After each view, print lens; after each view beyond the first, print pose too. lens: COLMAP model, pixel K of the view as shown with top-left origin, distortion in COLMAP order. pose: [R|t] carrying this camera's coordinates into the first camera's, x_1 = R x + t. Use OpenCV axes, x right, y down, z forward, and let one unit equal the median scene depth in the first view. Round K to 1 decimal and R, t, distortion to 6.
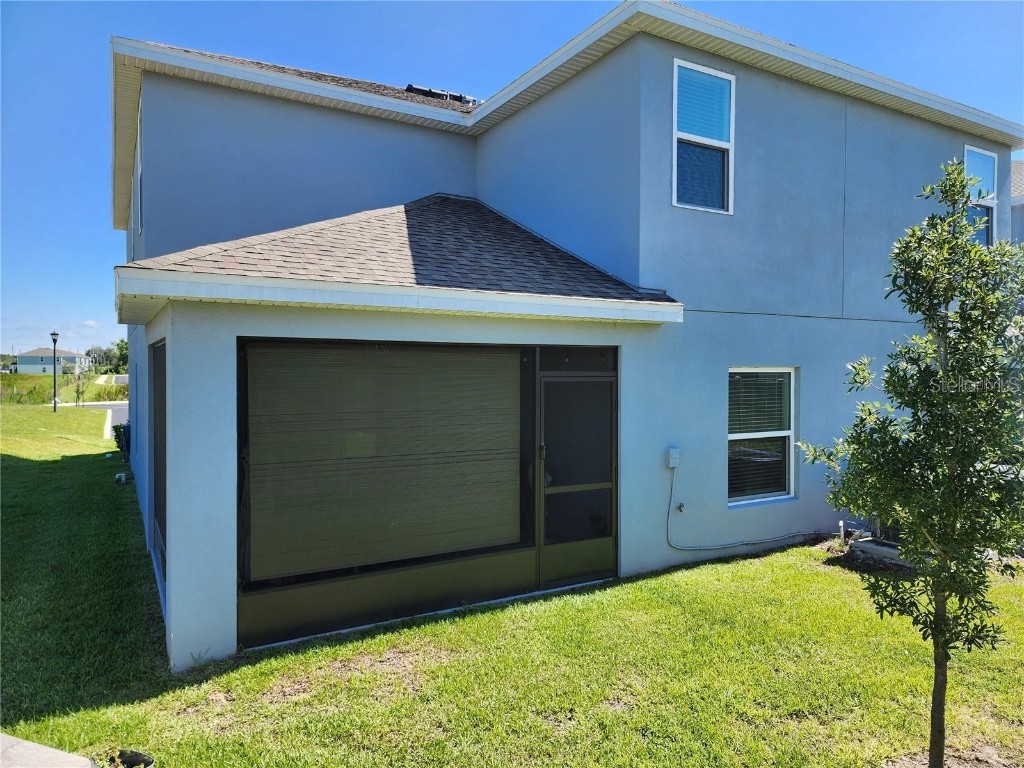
lens RADIAL K [[674.1, 0, 512.4], [0, 674.1, 380.5], [0, 0, 1]] dist [0.016216, -0.003933]
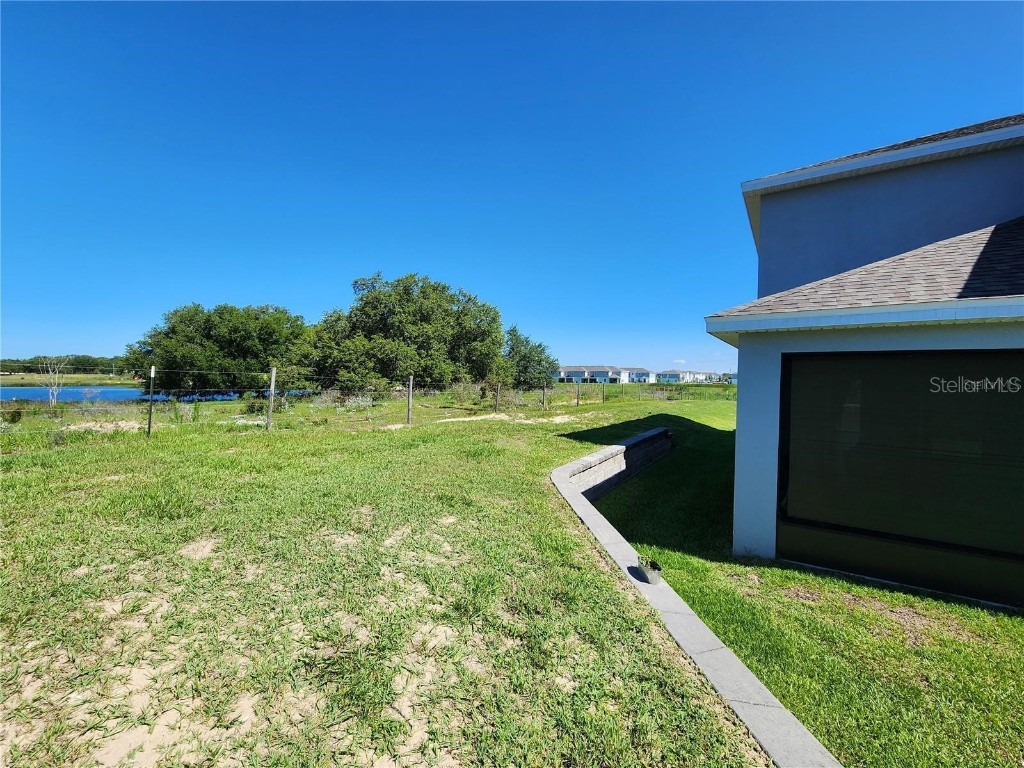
lens RADIAL K [[425.1, 0, 510.0], [0, 425.1, 386.2], [0, 0, 1]] dist [0.006533, -0.002690]
pose [[0.434564, 0.018243, -0.900456, 0.199193], [-0.024119, 0.999672, 0.008613, 0.016747], [0.900318, 0.017975, 0.434862, 0.029915]]
